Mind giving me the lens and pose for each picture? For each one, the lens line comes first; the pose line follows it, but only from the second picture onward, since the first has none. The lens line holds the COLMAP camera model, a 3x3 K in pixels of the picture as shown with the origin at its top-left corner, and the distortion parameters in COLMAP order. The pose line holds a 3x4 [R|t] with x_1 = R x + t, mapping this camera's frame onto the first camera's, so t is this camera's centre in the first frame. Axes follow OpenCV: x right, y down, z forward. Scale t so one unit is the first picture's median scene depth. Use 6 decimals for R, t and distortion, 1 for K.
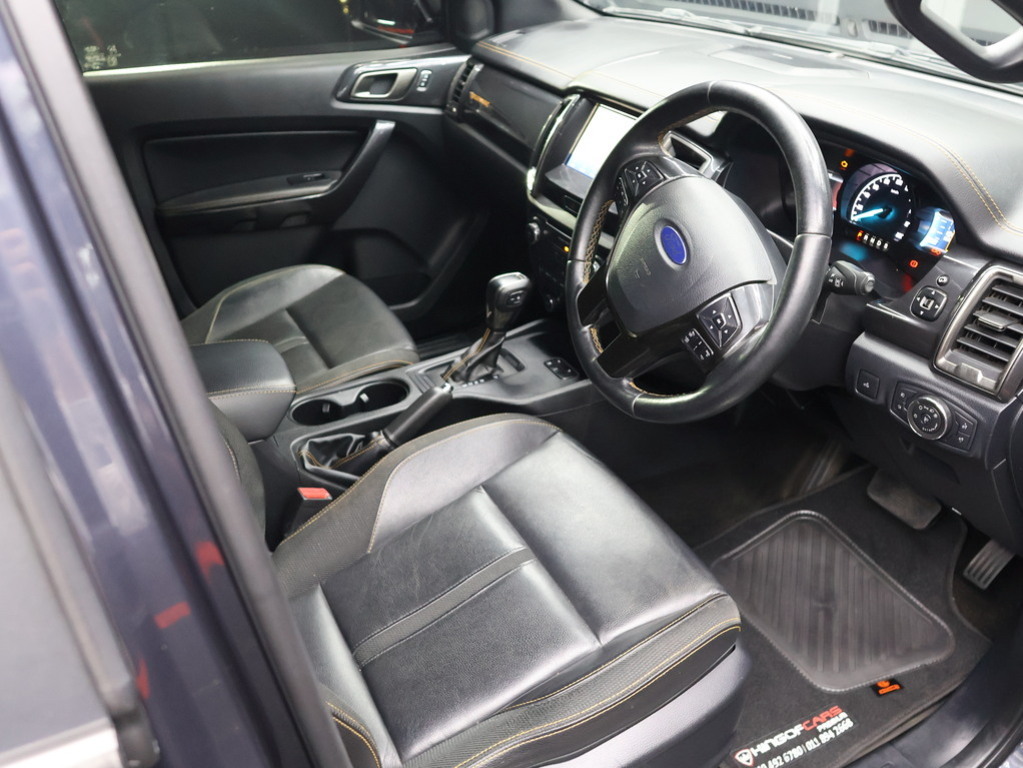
lens RADIAL K [[858.9, 0, 509.9], [0, 858.9, 380.5], [0, 0, 1]] dist [-0.020655, 0.010784]
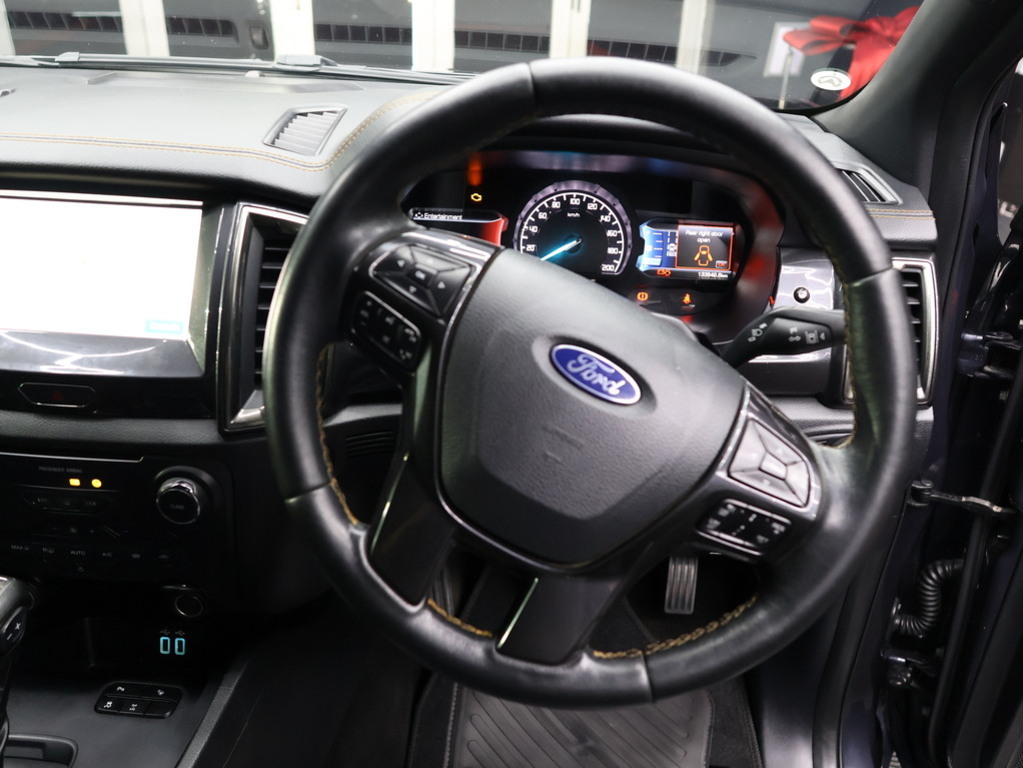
lens RADIAL K [[858.9, 0, 512.2], [0, 858.9, 379.7], [0, 0, 1]] dist [-0.020655, 0.010784]
pose [[0.501339, -0.340433, 0.795465, -0.210084], [0.400009, 0.906394, 0.135803, -0.209677], [-0.767237, 0.250111, 0.590587, 0.626767]]
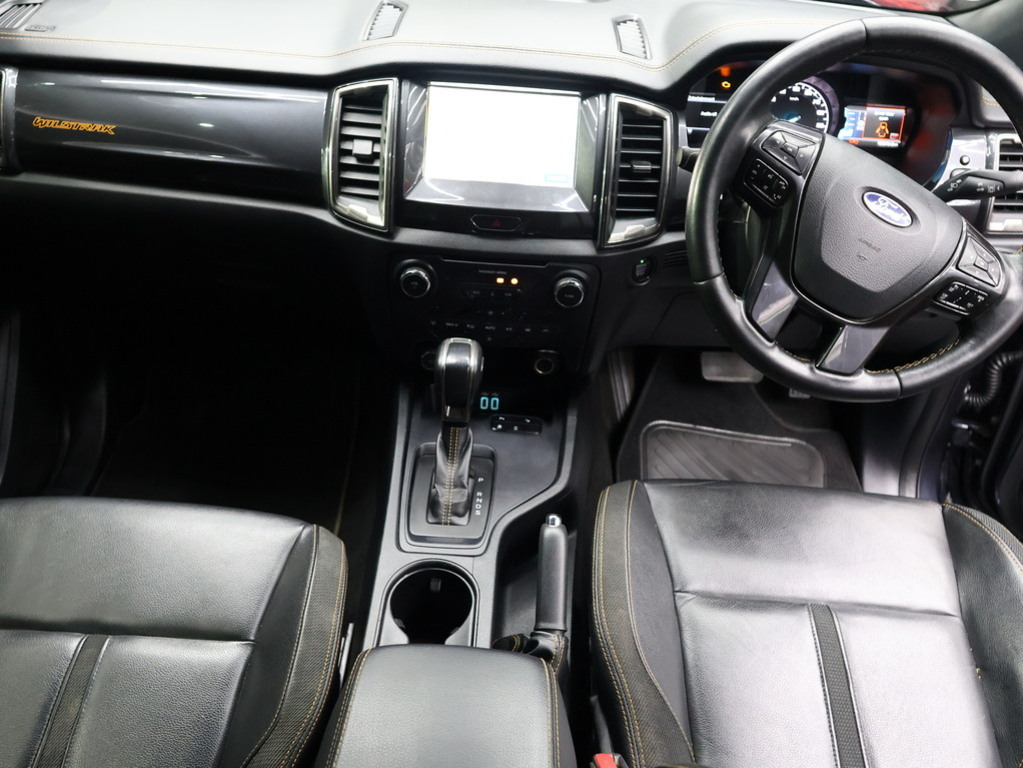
lens RADIAL K [[858.9, 0, 506.3], [0, 858.9, 385.8], [0, 0, 1]] dist [-0.020655, 0.010784]
pose [[0.484438, -0.475446, 0.734351, -0.640394], [0.391676, 0.868468, 0.303897, -0.364430], [-0.782247, 0.140408, 0.606940, 0.677820]]
